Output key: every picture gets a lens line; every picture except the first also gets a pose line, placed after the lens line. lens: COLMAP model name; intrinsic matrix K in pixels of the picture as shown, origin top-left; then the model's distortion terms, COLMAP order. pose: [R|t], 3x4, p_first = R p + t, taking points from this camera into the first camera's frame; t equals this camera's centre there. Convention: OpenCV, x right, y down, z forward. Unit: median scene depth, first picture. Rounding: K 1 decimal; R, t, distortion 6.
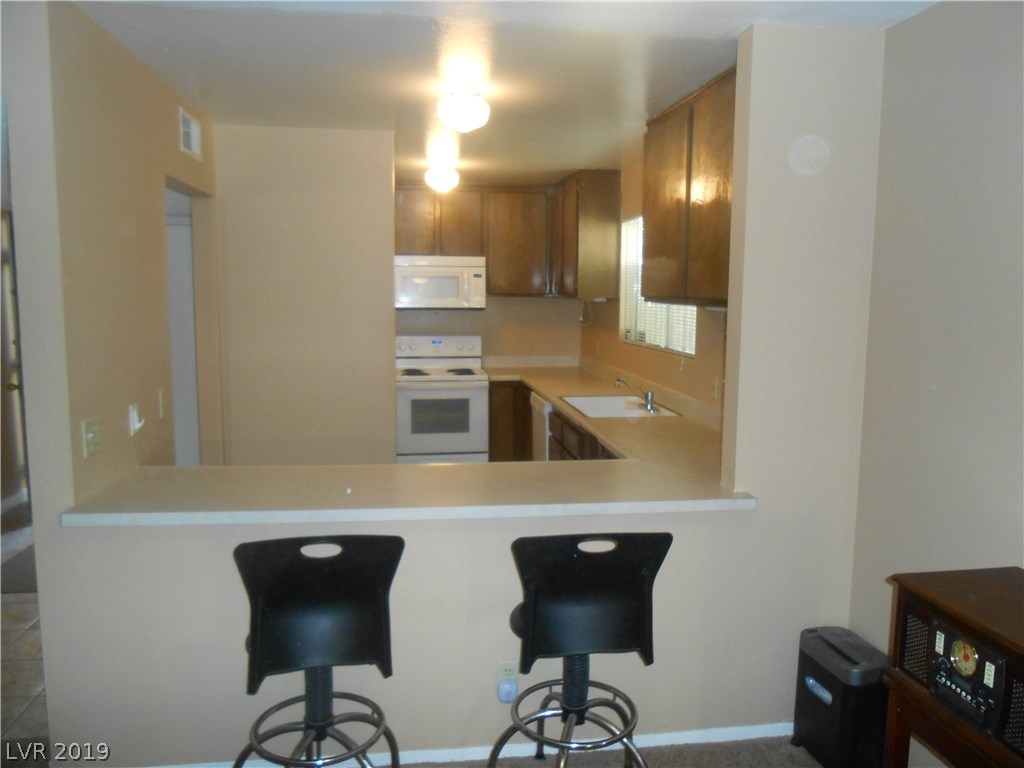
lens RADIAL K [[781.6, 0, 505.3], [0, 781.6, 378.3], [0, 0, 1]] dist [-0.048237, 0.048075]
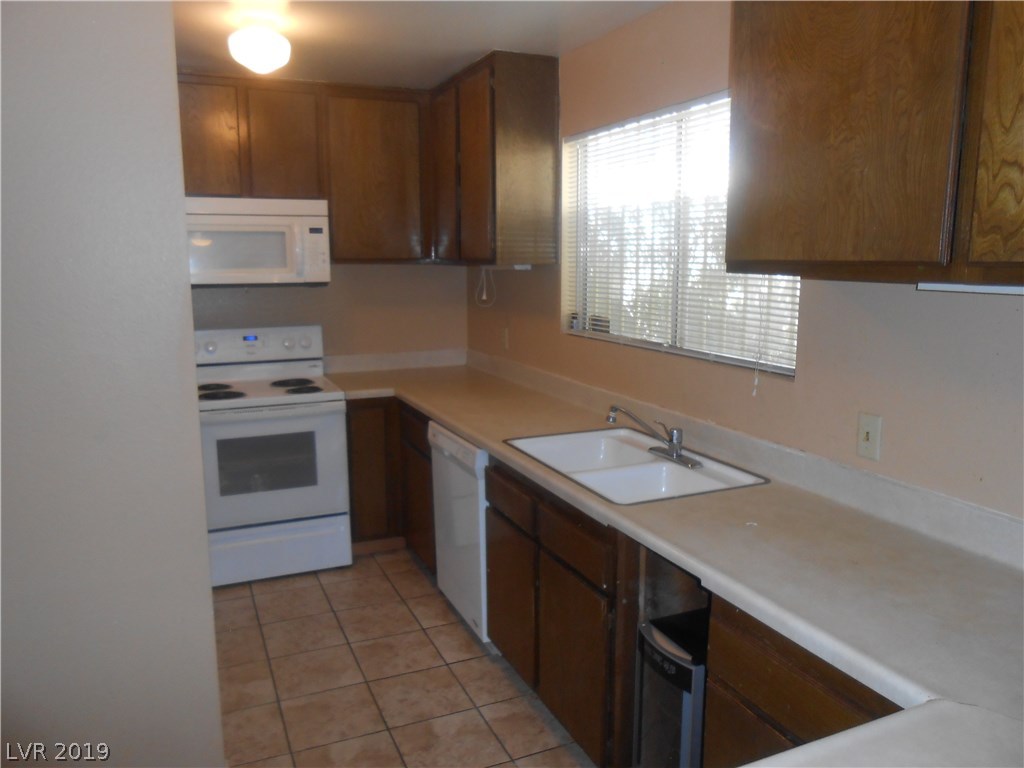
lens RADIAL K [[781.6, 0, 516.8], [0, 781.6, 382.6], [0, 0, 1]] dist [-0.048237, 0.048075]
pose [[0.958931, -0.052135, 0.278808, -0.062779], [0.038285, 0.997758, 0.054895, -0.039604], [-0.281045, -0.041966, 0.958777, 0.366731]]
